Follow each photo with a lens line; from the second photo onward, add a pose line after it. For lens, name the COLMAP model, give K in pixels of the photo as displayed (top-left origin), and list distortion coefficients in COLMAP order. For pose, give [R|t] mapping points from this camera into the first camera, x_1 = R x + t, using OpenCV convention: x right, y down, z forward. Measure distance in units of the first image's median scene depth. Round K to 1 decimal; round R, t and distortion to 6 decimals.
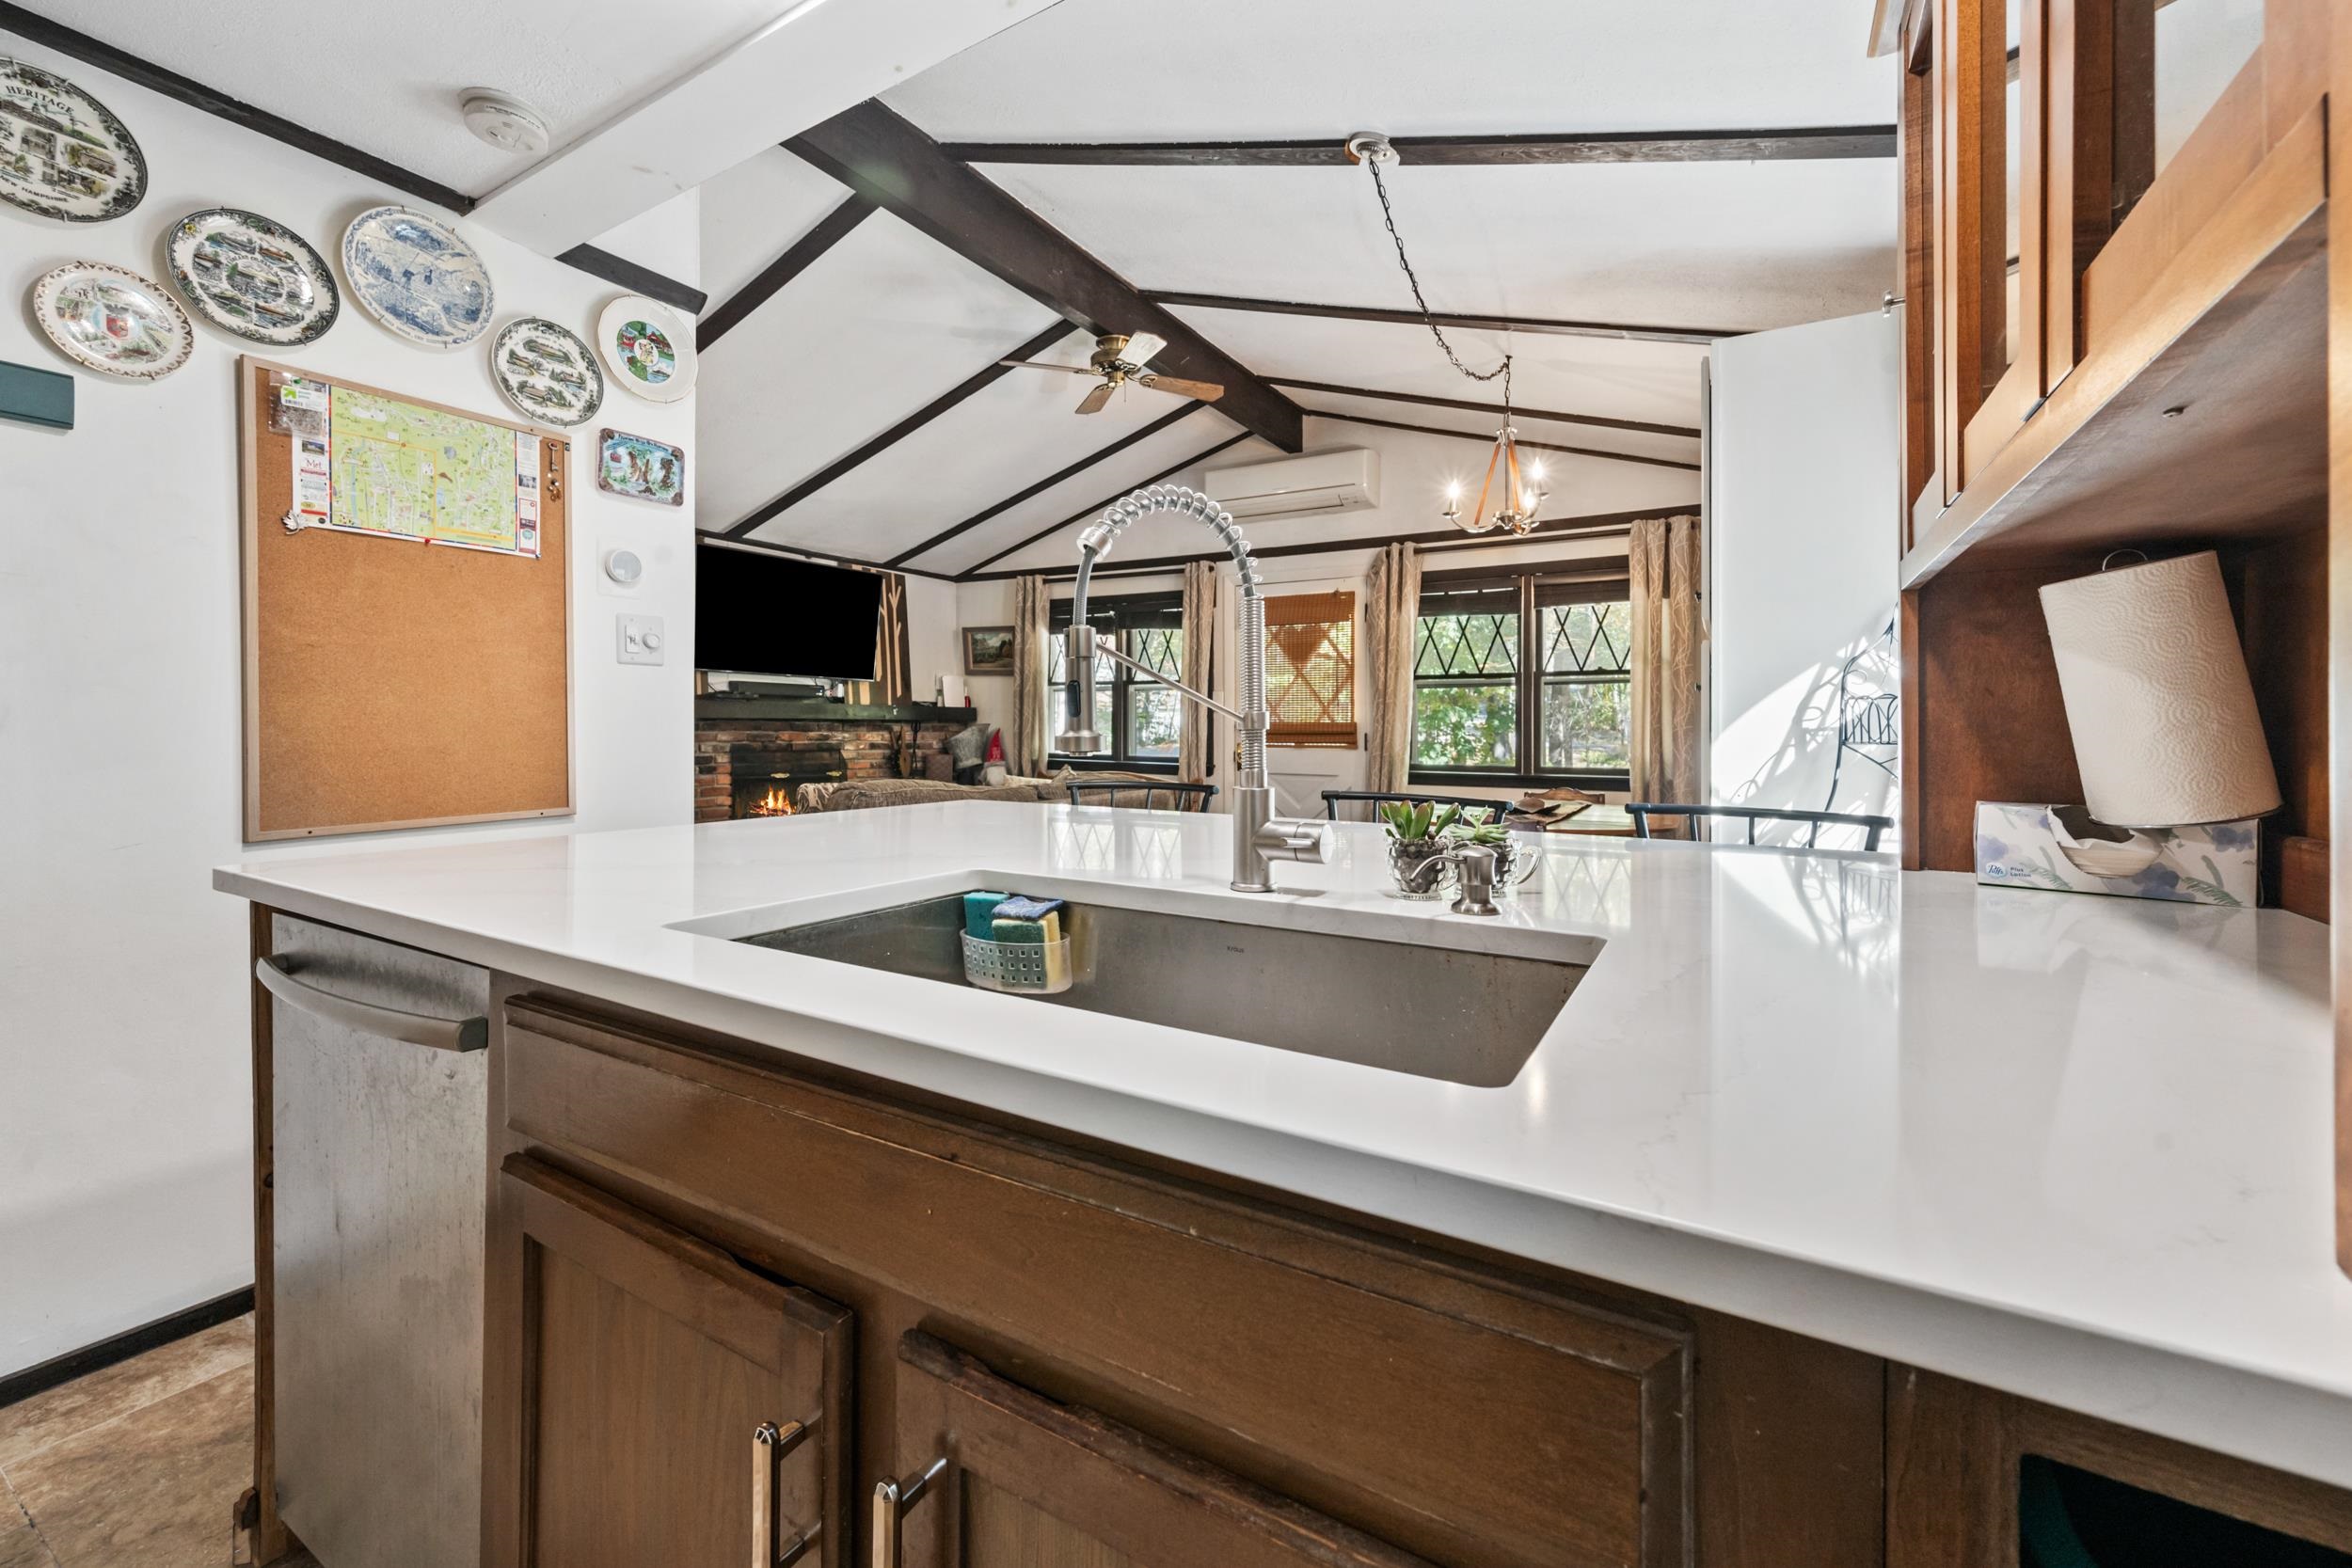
lens RADIAL K [[938.7, 0, 1205.6], [0, 938.7, 727.5], [0, 0, 1]] dist [0.000470, -0.000470]
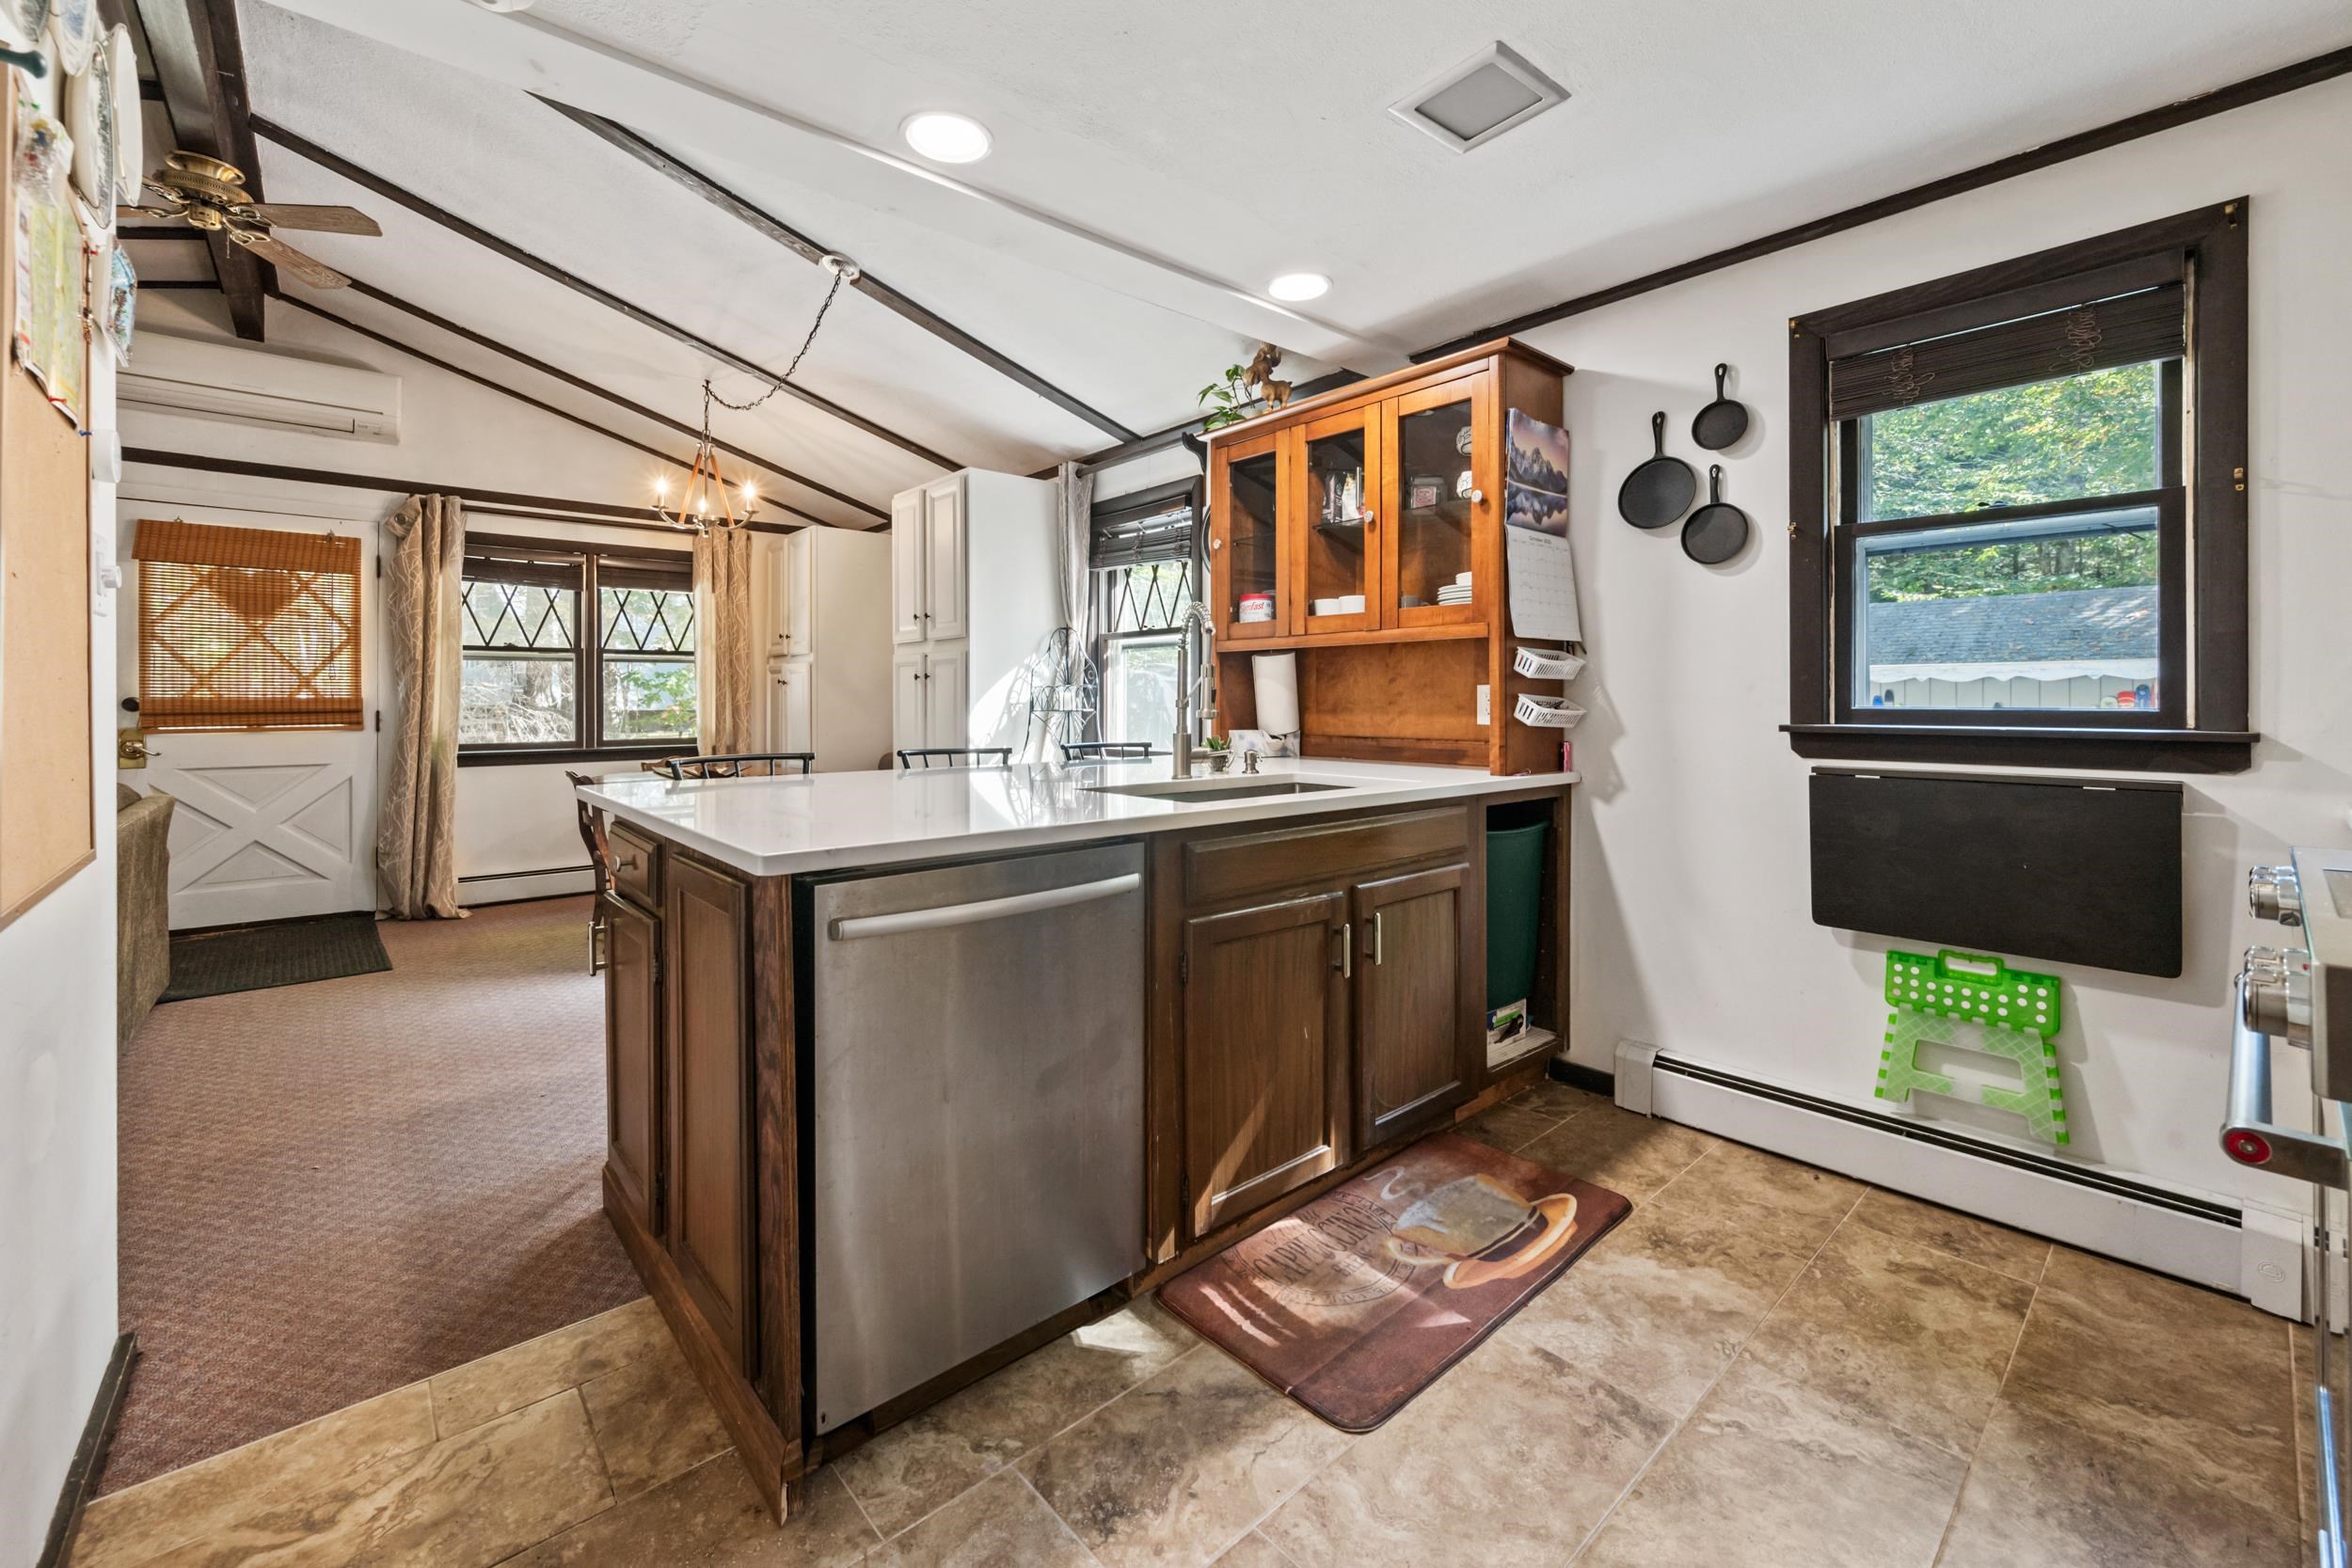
lens RADIAL K [[938.7, 0, 1177.3], [0, 938.7, 691.8], [0, 0, 1]] dist [0.000470, -0.000470]
pose [[0.323395, 0.004085, 0.946255, -0.389585], [0.003276, 0.999980, -0.005437, -0.003650], [-0.946258, 0.004858, 0.323376, 0.054811]]
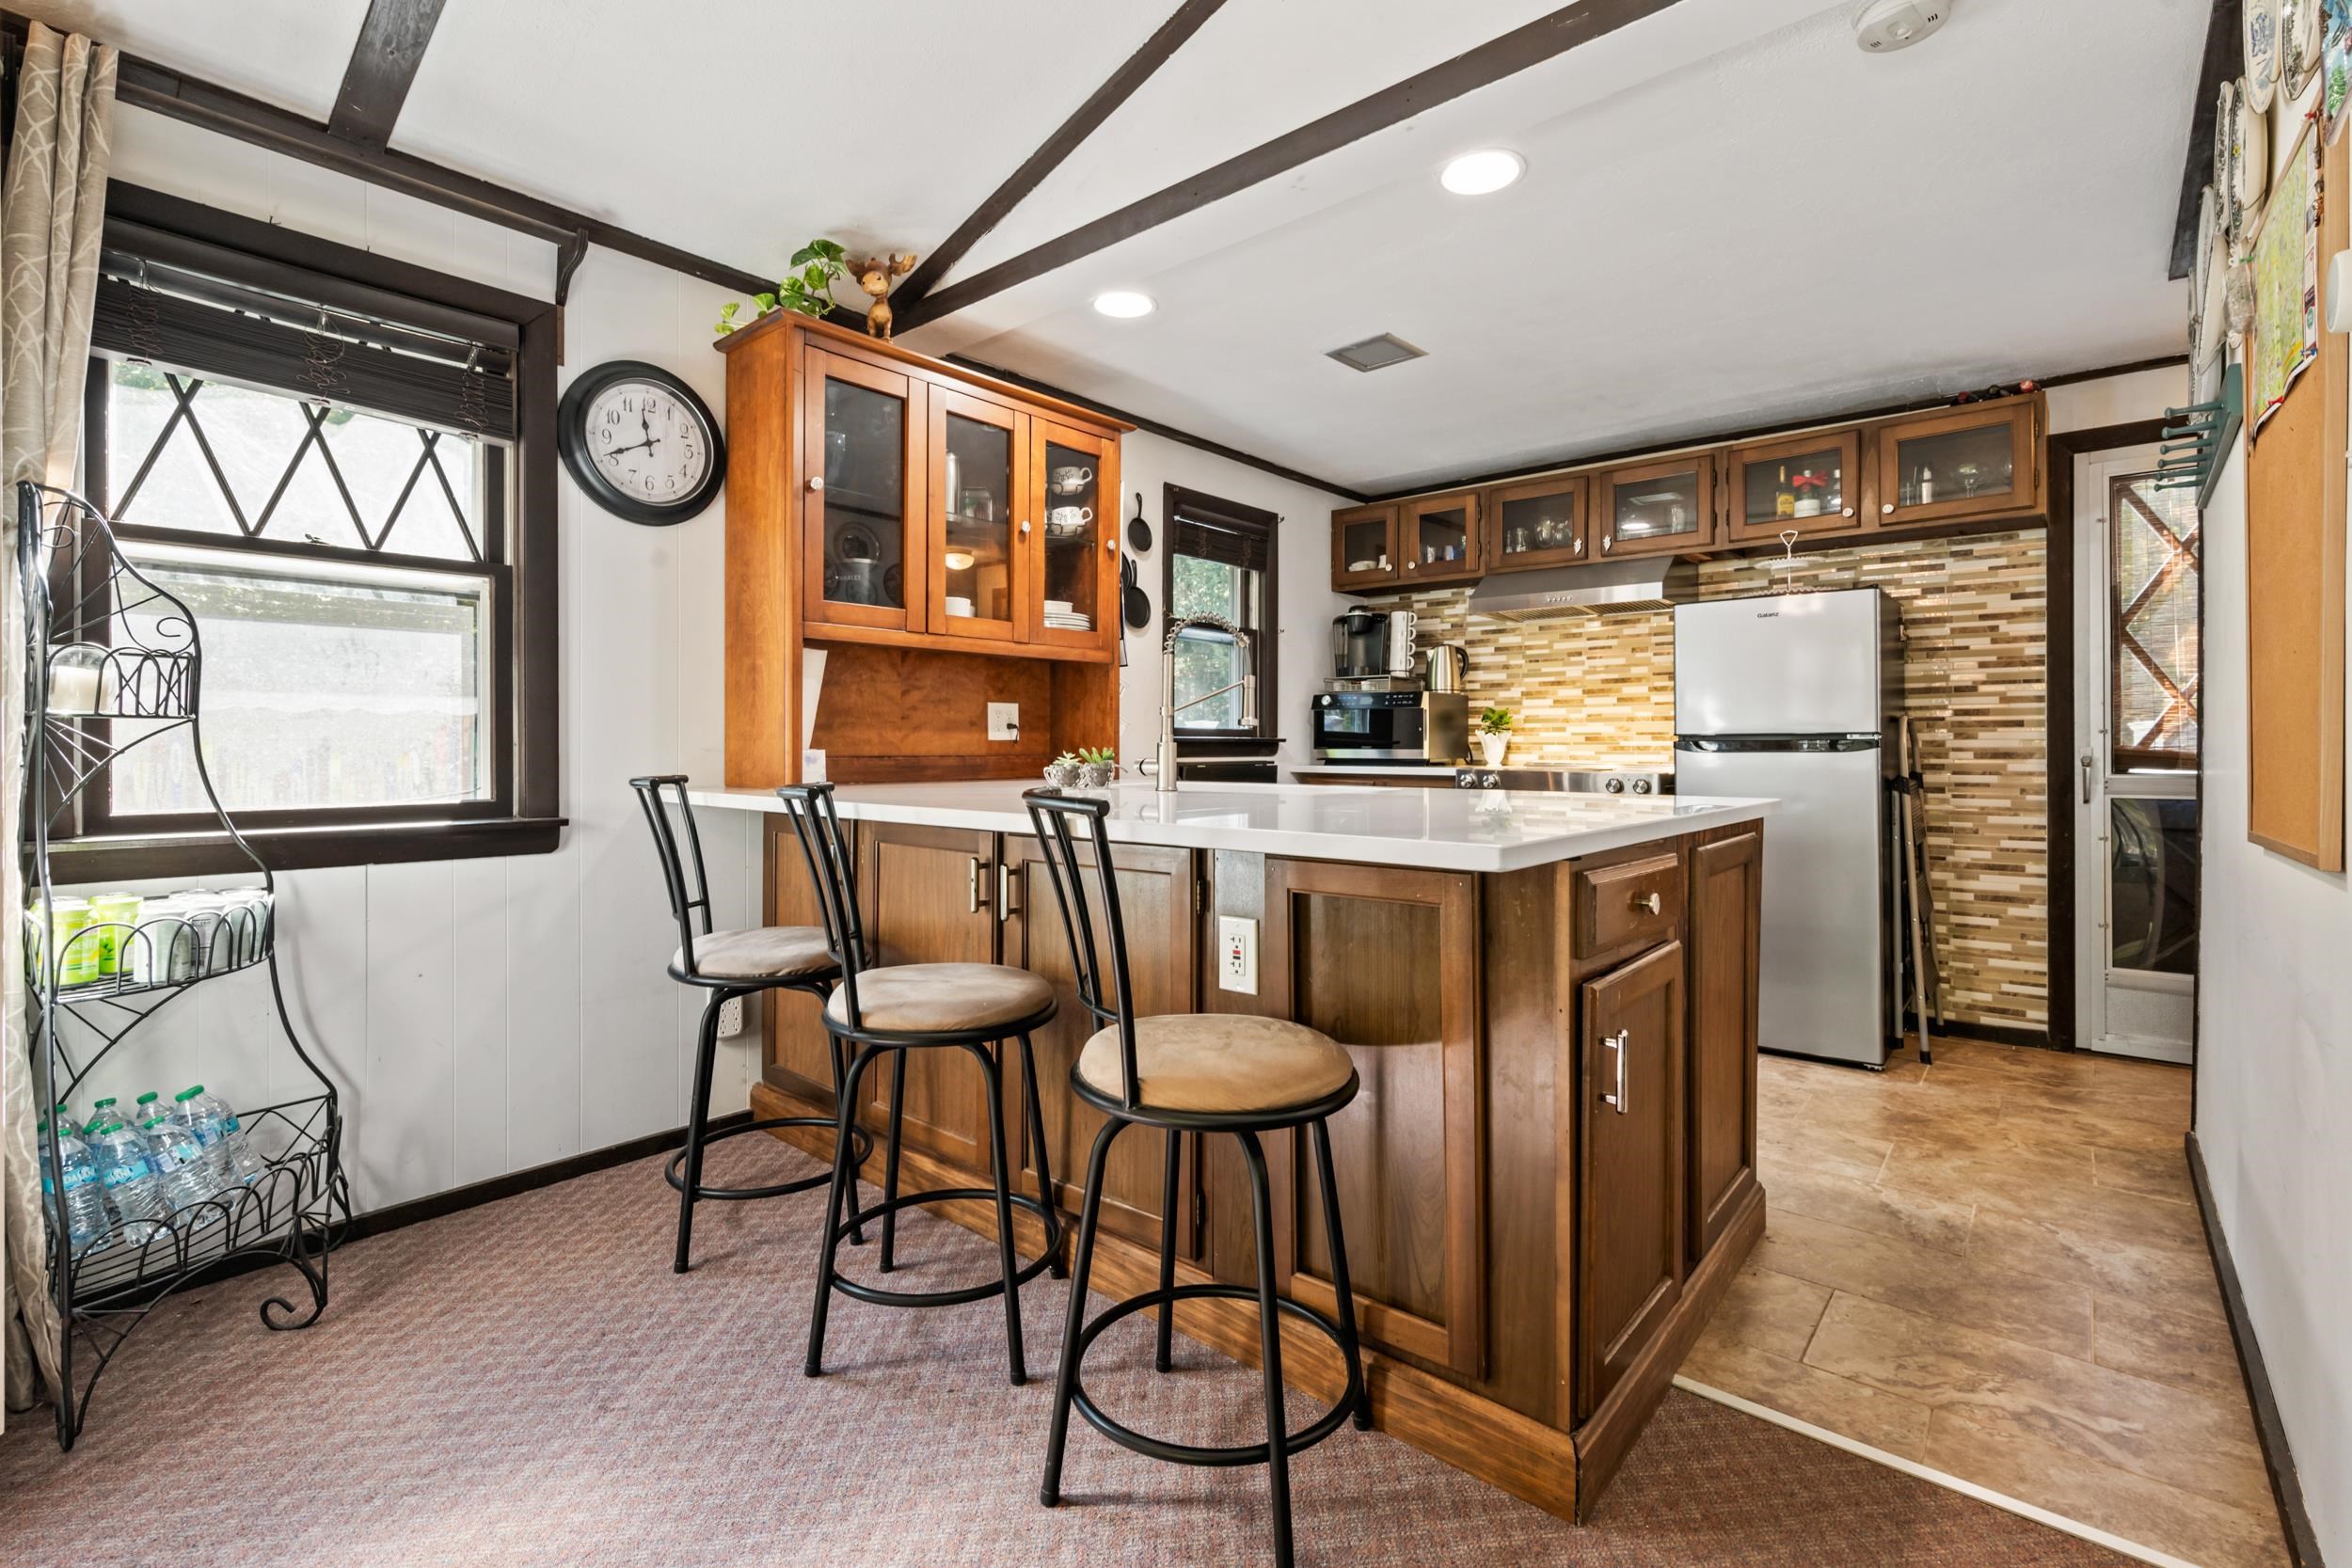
lens RADIAL K [[1055.6, 0, 1171.5], [0, 1055.6, 743.0], [0, 0, 1]] dist [-0.001929, -0.000375]
pose [[-0.981053, -0.003726, 0.193702, -0.082921], [-0.004114, 0.999990, -0.001603, 0.013793], [-0.193694, -0.002369, -0.981059, 0.616519]]
